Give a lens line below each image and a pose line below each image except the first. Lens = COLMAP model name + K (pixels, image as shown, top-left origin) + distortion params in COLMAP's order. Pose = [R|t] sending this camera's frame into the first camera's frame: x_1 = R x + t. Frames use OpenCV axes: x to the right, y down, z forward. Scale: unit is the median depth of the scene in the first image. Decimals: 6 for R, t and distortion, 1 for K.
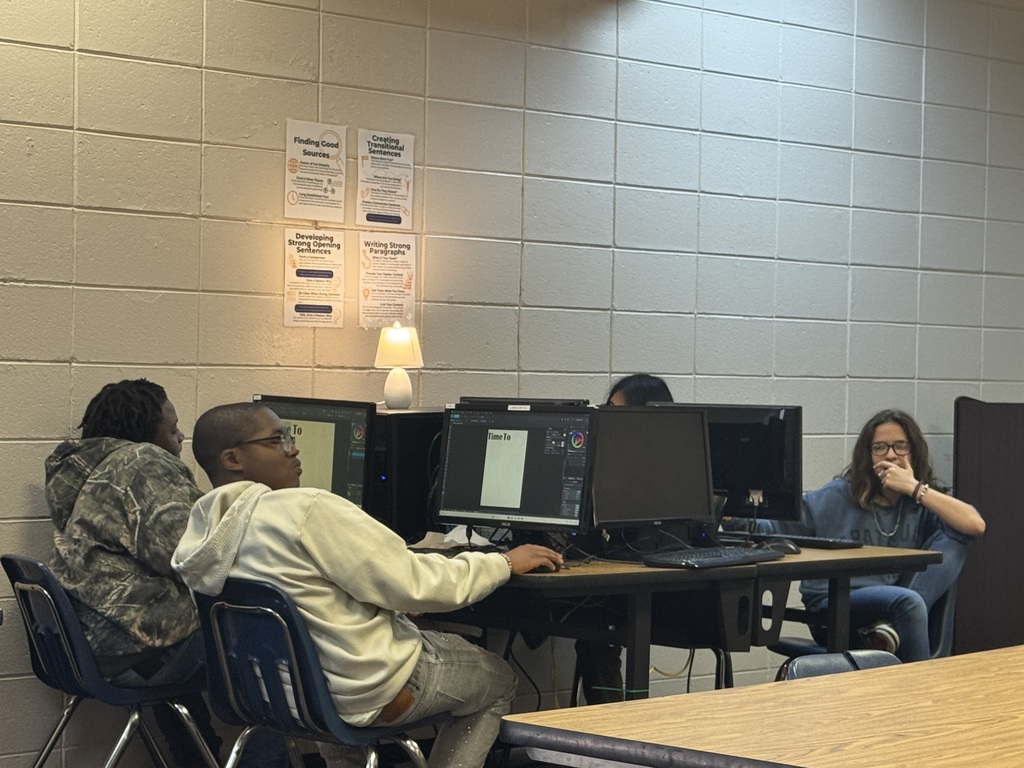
lens RADIAL K [[2350.1, 0, 511.9], [0, 2350.1, 384.3], [0, 0, 1]] dist [0.022673, 0.000000]
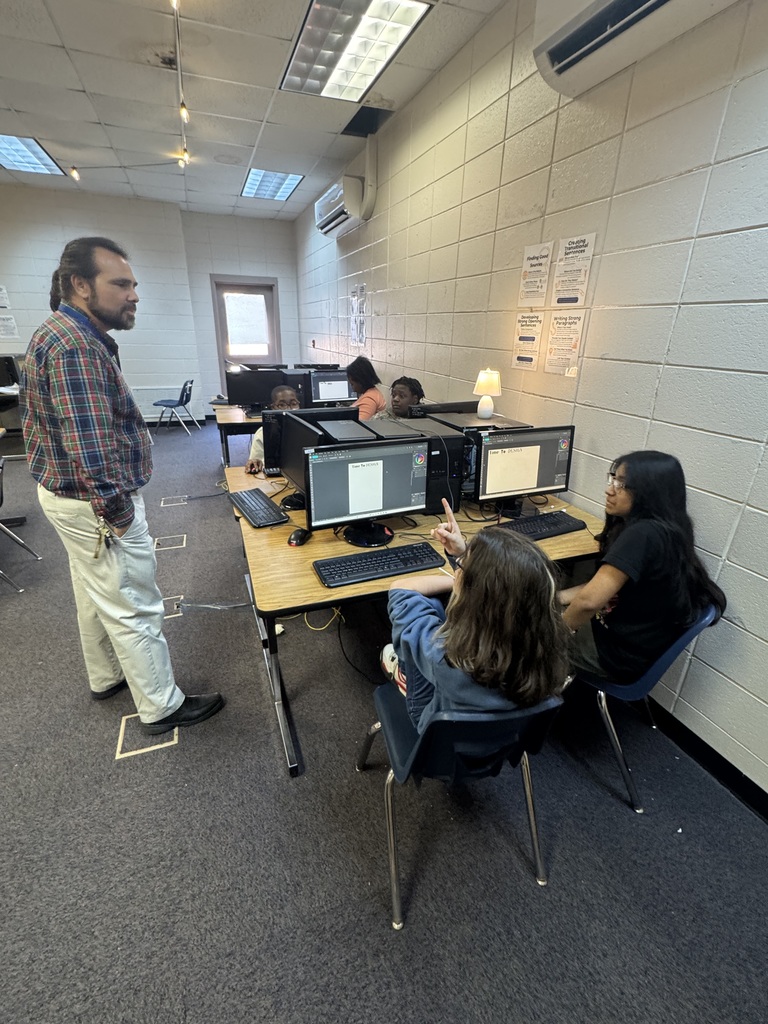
lens RADIAL K [[453.8, 0, 381.6], [0, 453.8, 513.1], [0, 0, 1]] dist [-0.000361, -0.000058]
pose [[-0.393260, 0.320208, -0.861866, 0.302772], [-0.037637, 0.931003, 0.363067, -0.044073], [0.918657, 0.175218, -0.354074, 1.028577]]
